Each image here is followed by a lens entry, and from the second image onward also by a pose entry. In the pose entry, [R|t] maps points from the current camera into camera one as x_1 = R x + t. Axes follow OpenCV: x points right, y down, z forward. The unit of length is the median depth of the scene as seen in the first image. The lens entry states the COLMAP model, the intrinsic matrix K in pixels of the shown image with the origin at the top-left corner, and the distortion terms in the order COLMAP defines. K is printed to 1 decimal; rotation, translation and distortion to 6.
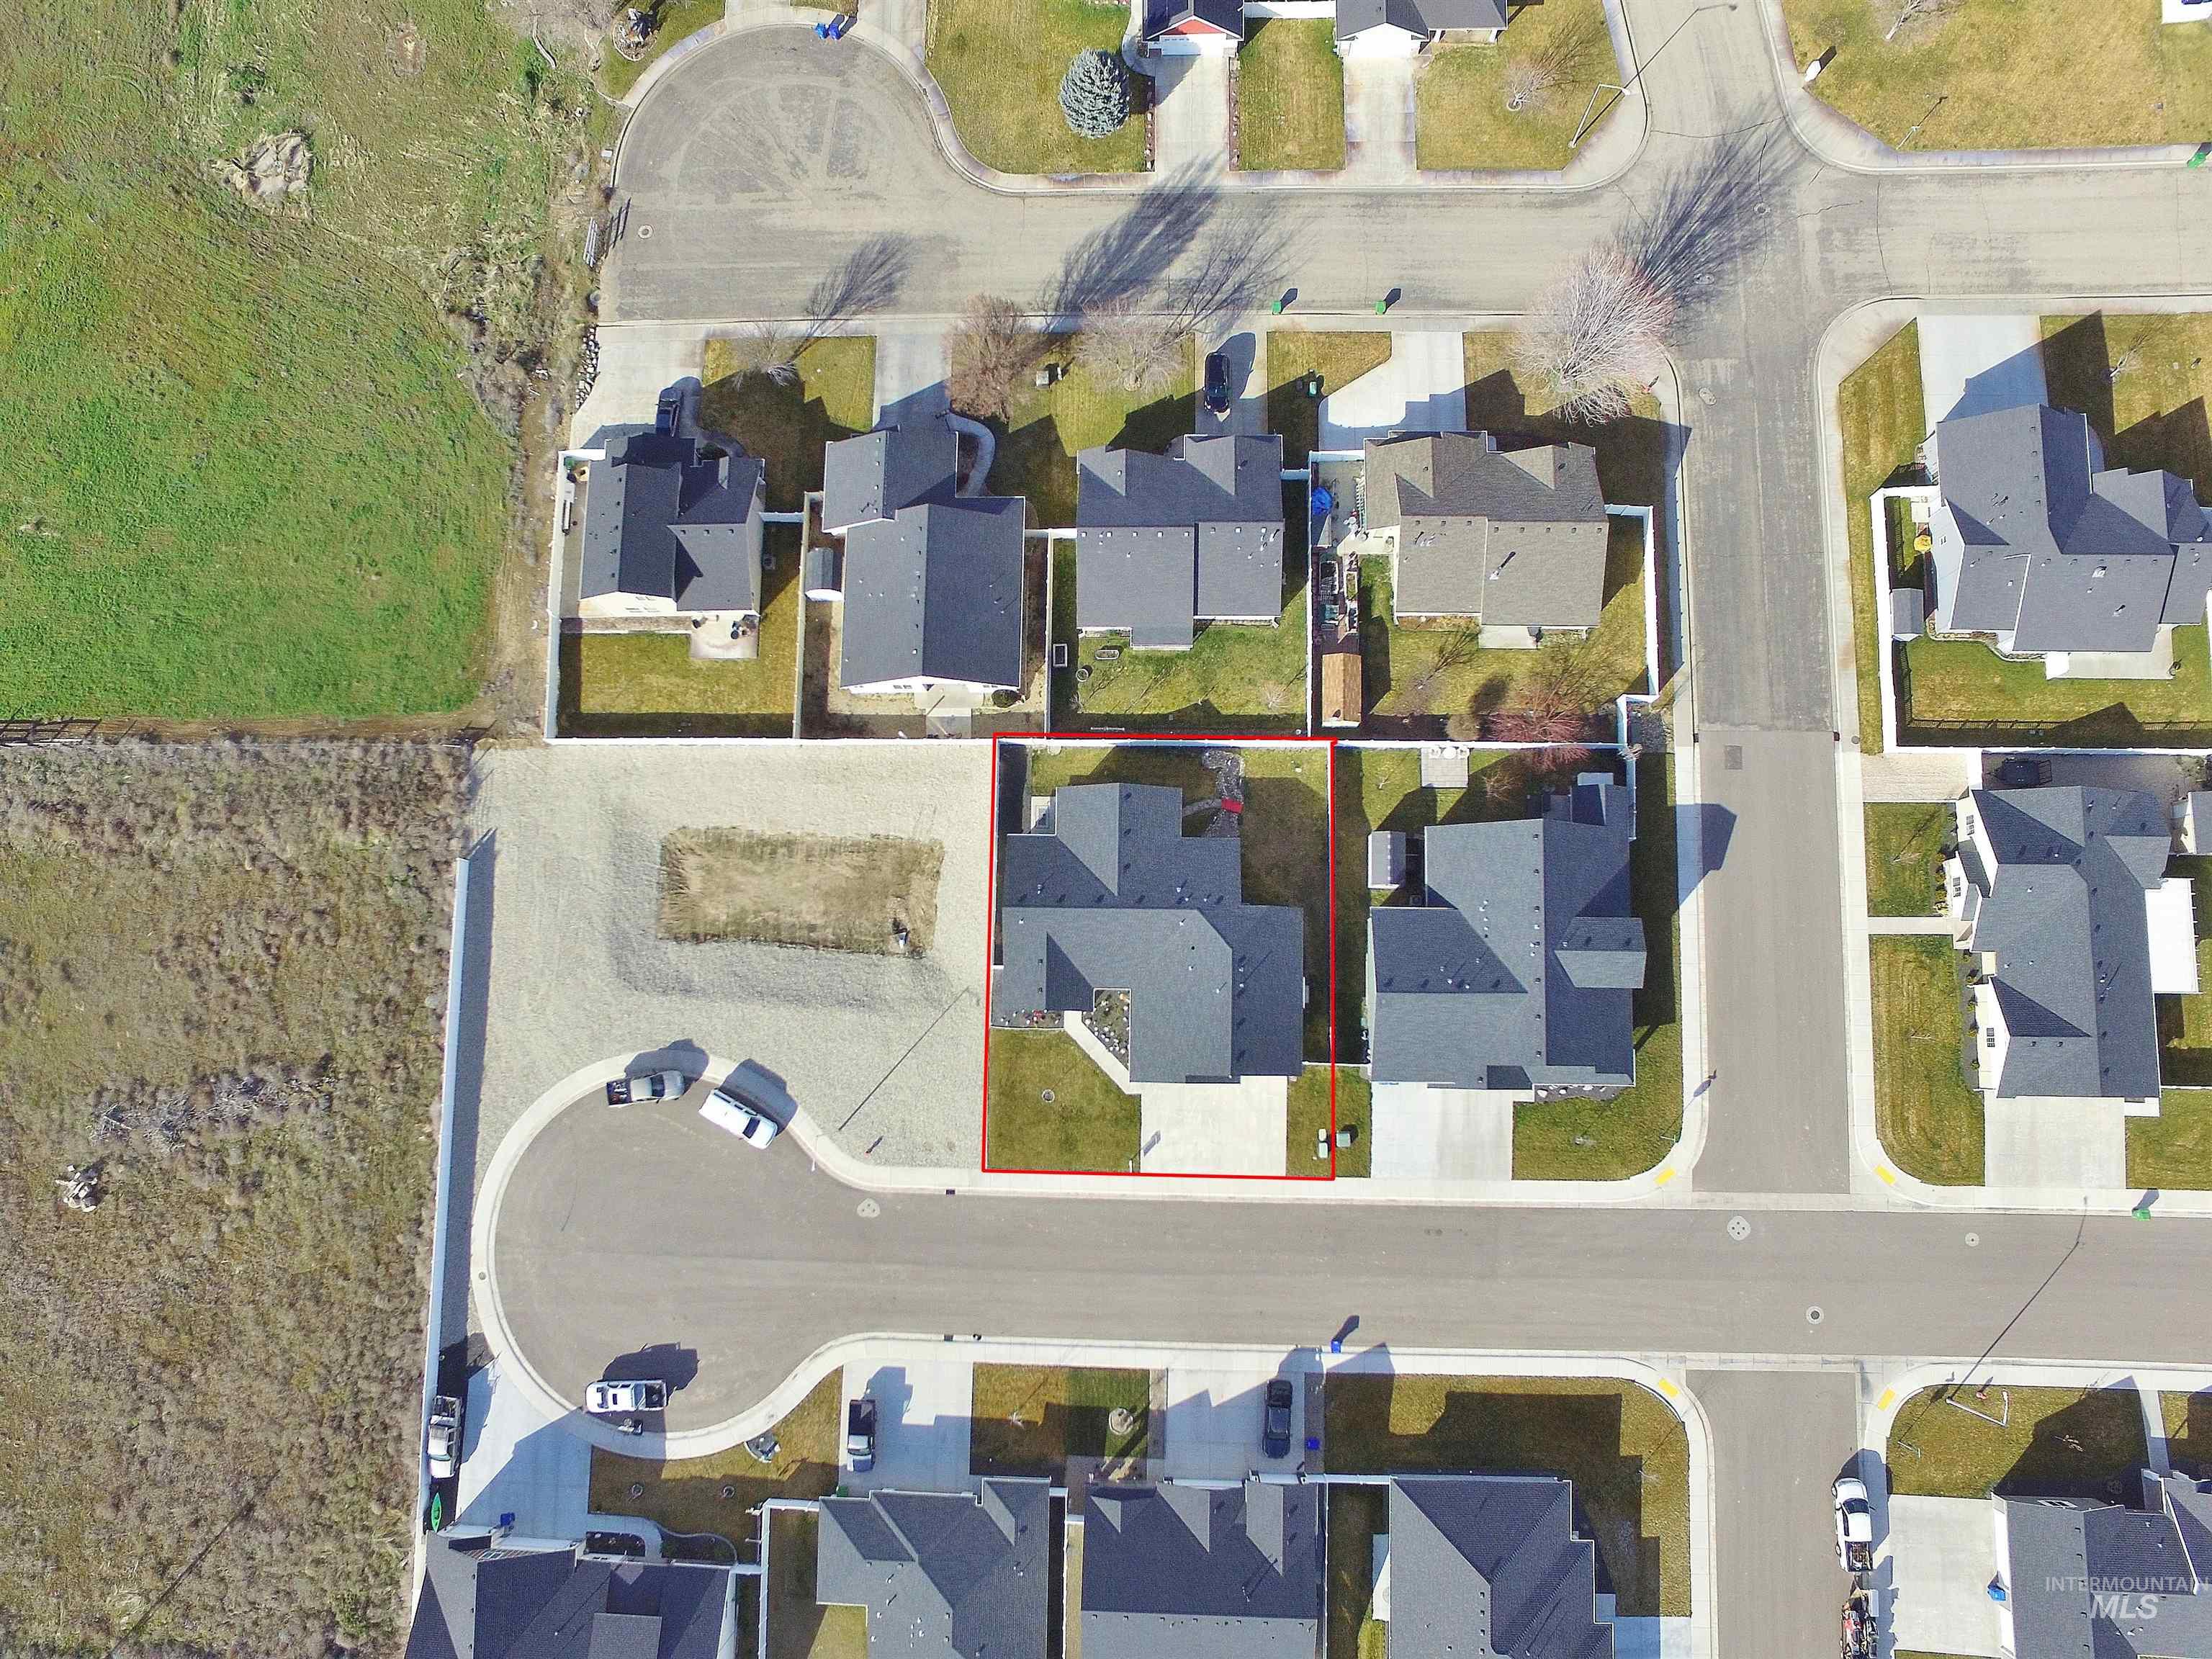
lens RADIAL K [[1494.2, 0, 1055.9], [0, 1494.2, 852.6], [0, 0, 1]] dist [-0.113673, 0.084779]
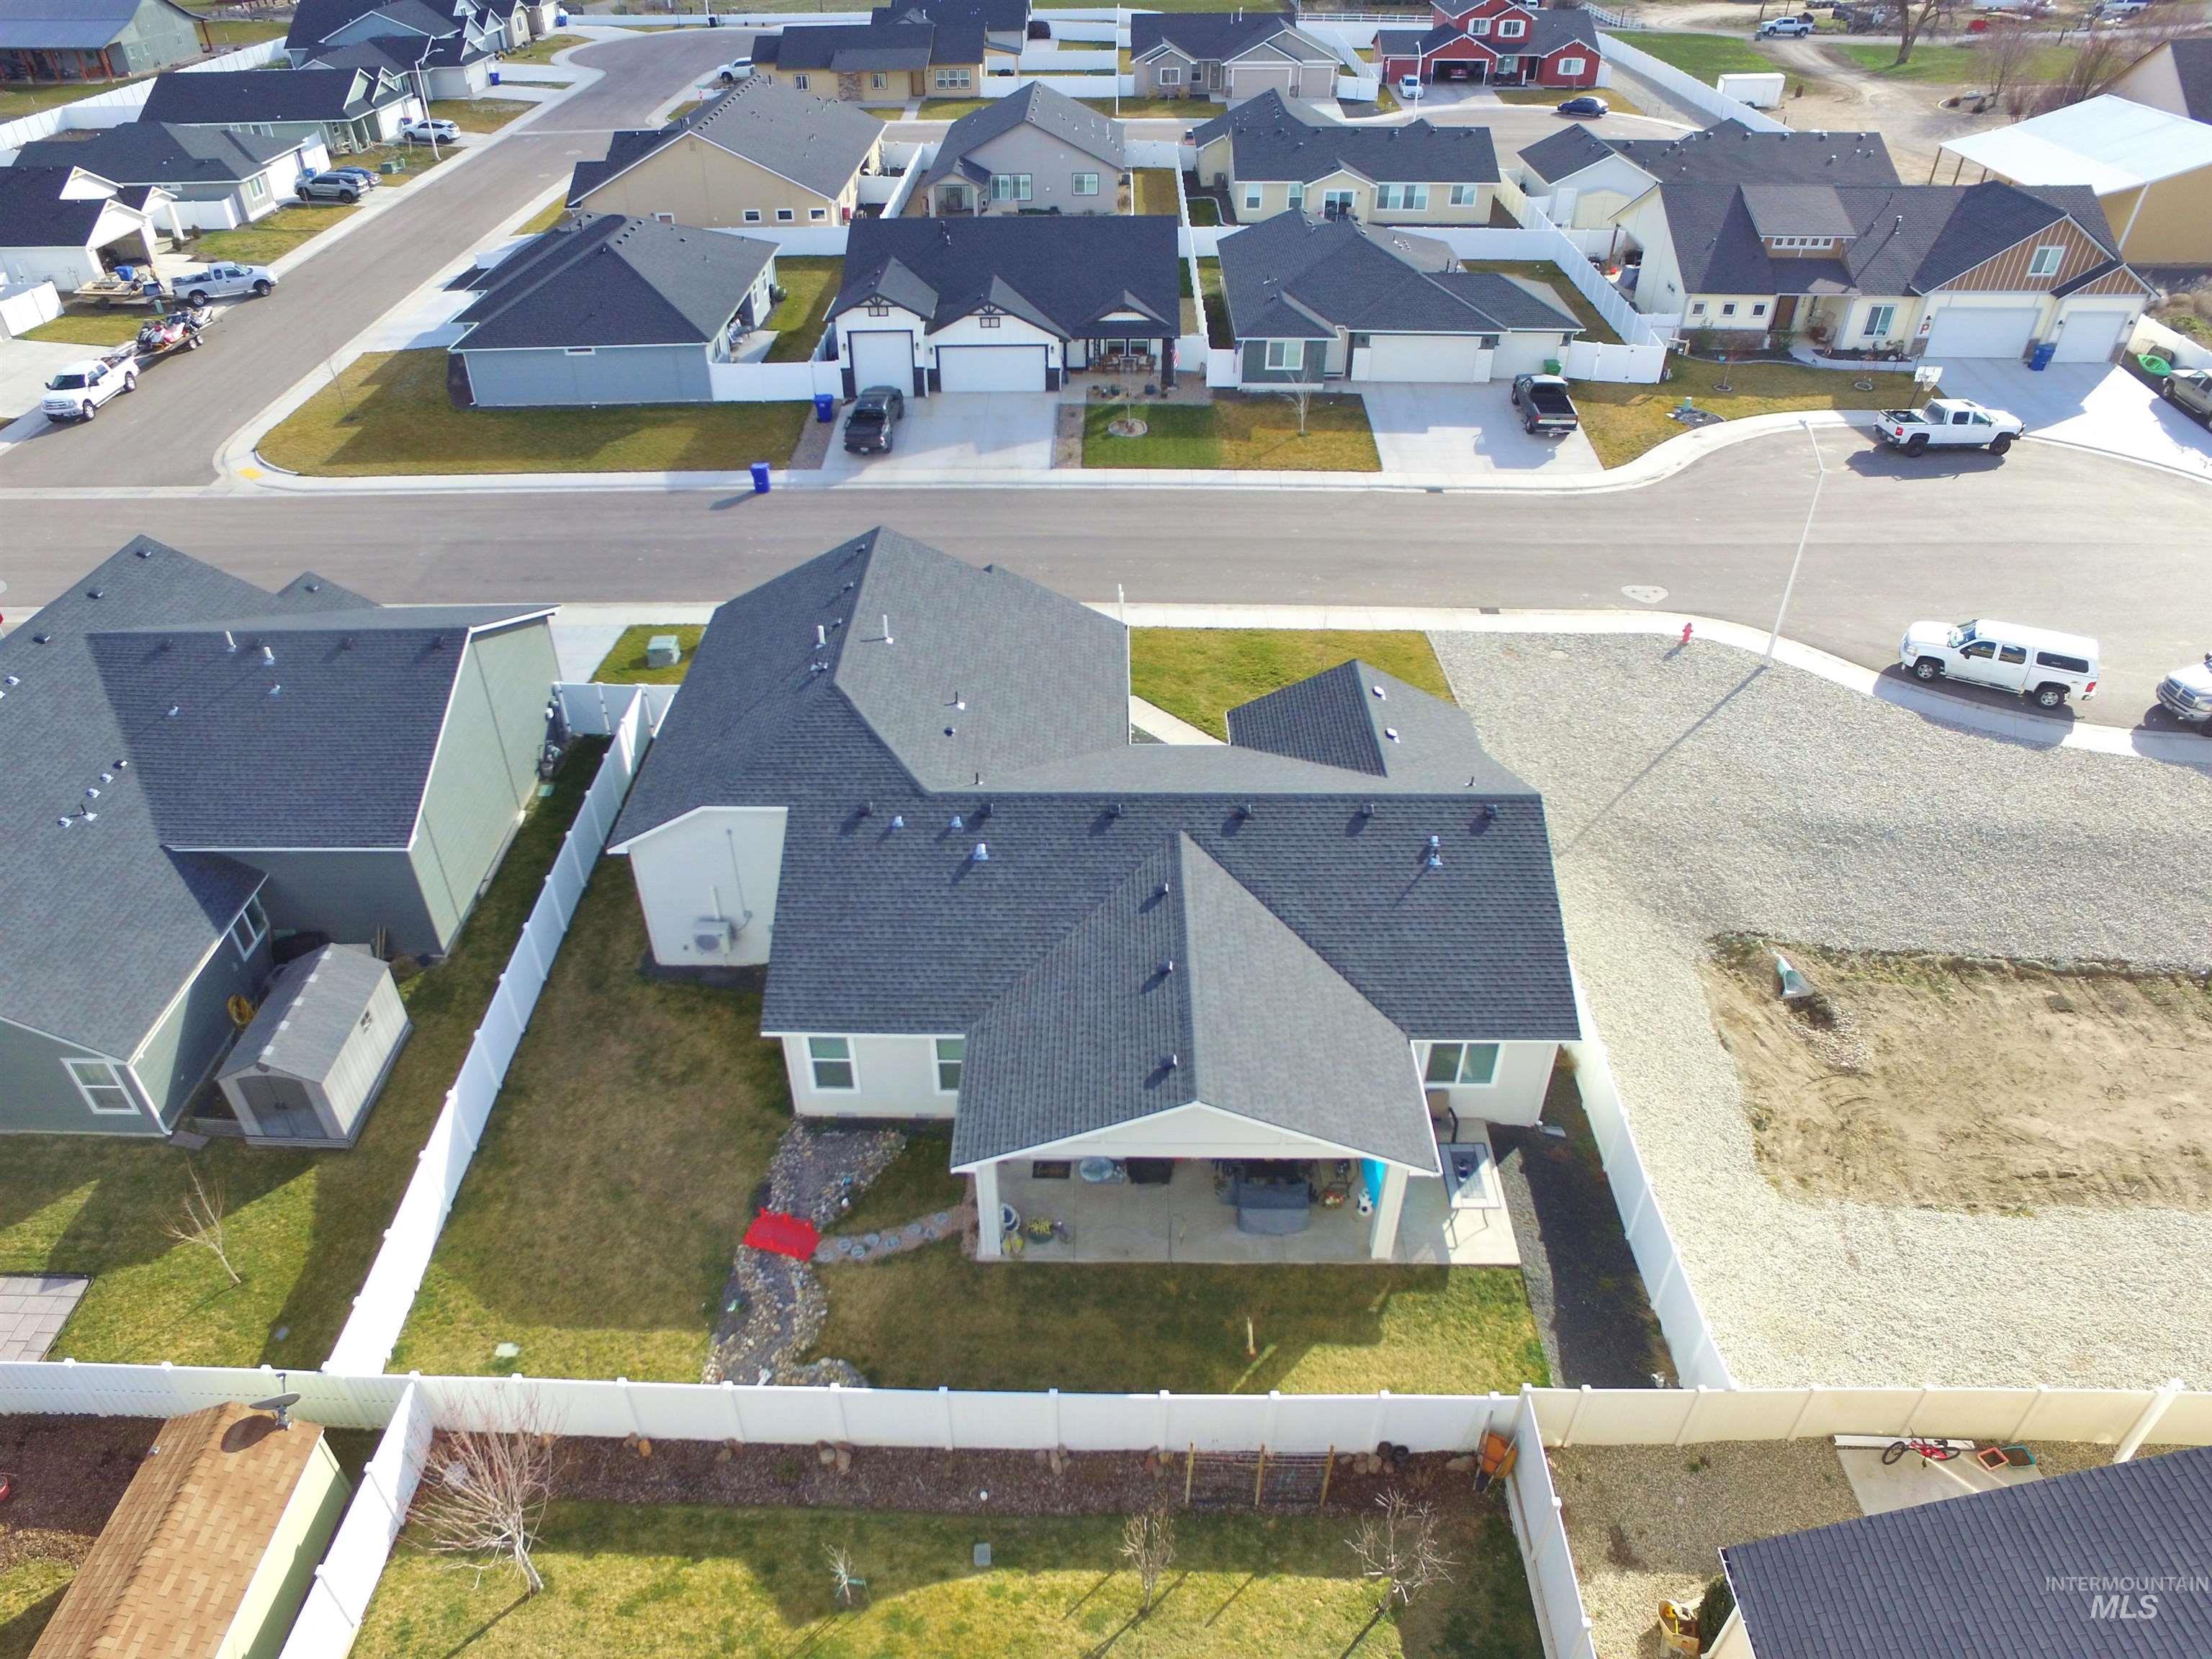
lens RADIAL K [[1494.2, 0, 1055.9], [0, 1494.2, 852.6], [0, 0, 1]] dist [-0.113673, 0.084779]
pose [[-0.996389, 0.061226, 0.058831, 0.046899], [0.020531, -0.498581, 0.866600, -0.232379], [0.082390, 0.864678, 0.495524, 0.814704]]
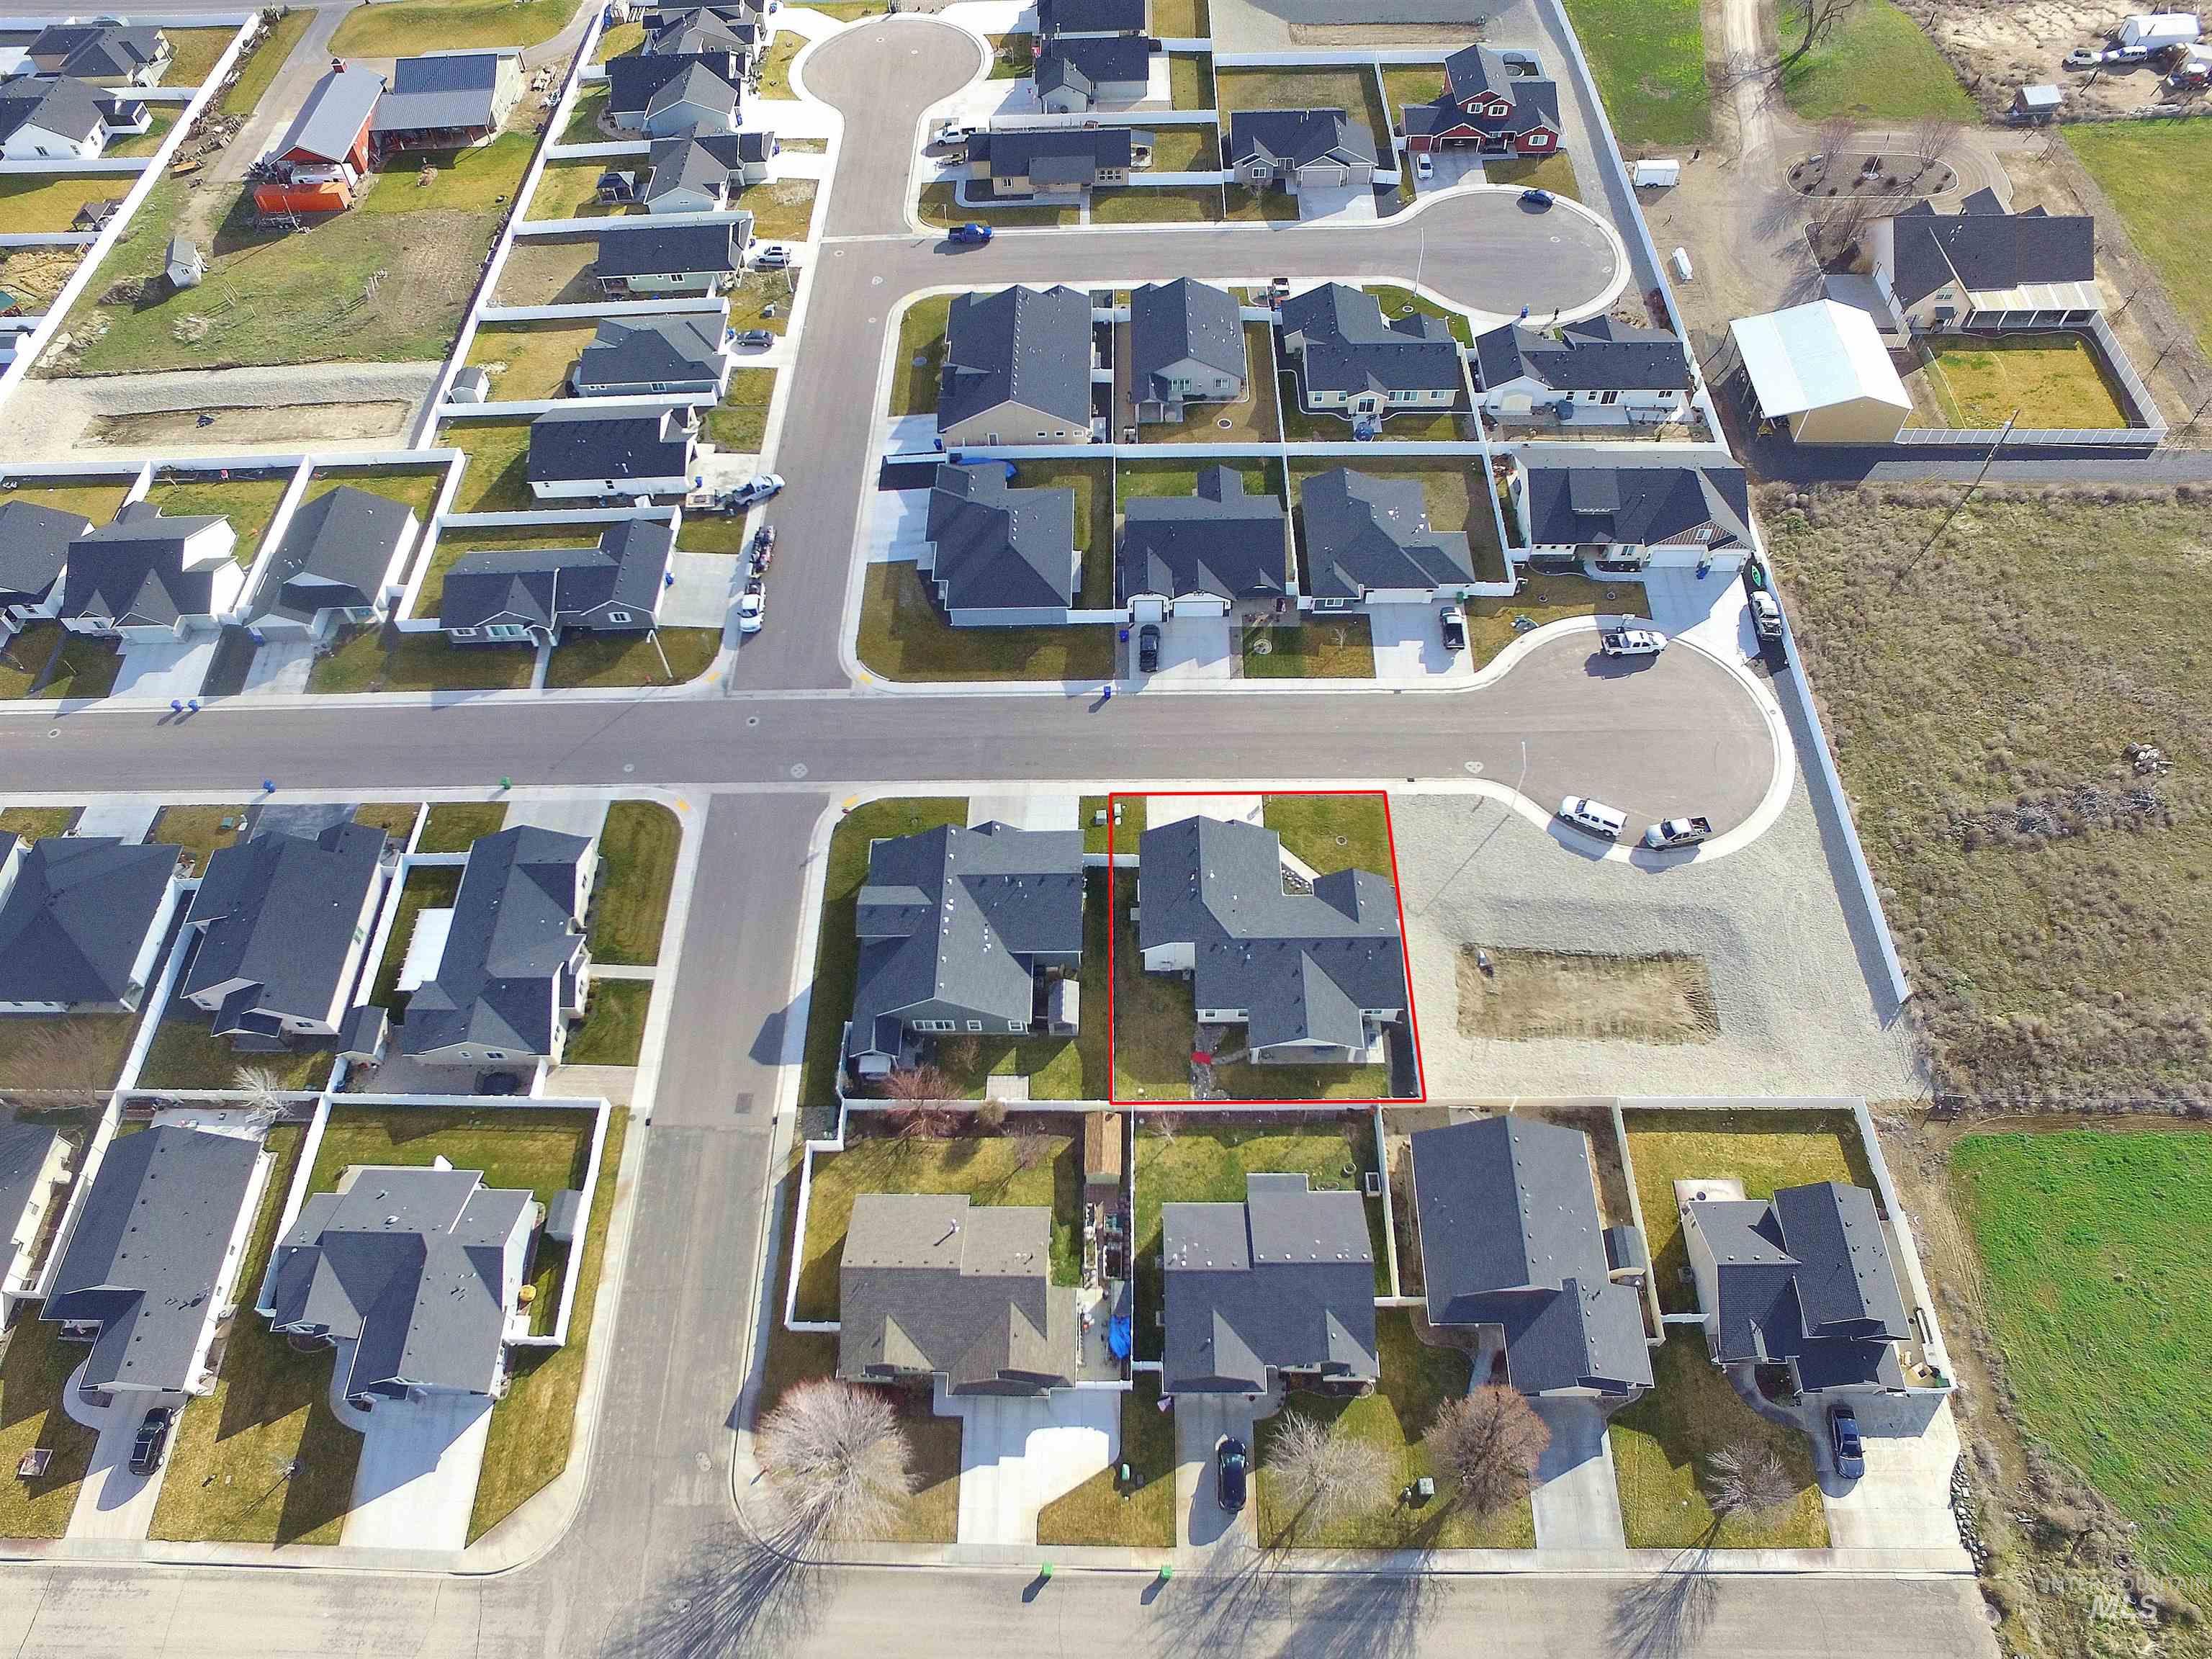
lens RADIAL K [[1494.2, 0, 1055.9], [0, 1494.2, 852.6], [0, 0, 1]] dist [-0.113673, 0.084779]
pose [[-0.993513, 0.061536, 0.095633, 0.110474], [0.016376, -0.754761, 0.655795, -0.644037], [0.112535, 0.653107, 0.748857, 0.066452]]
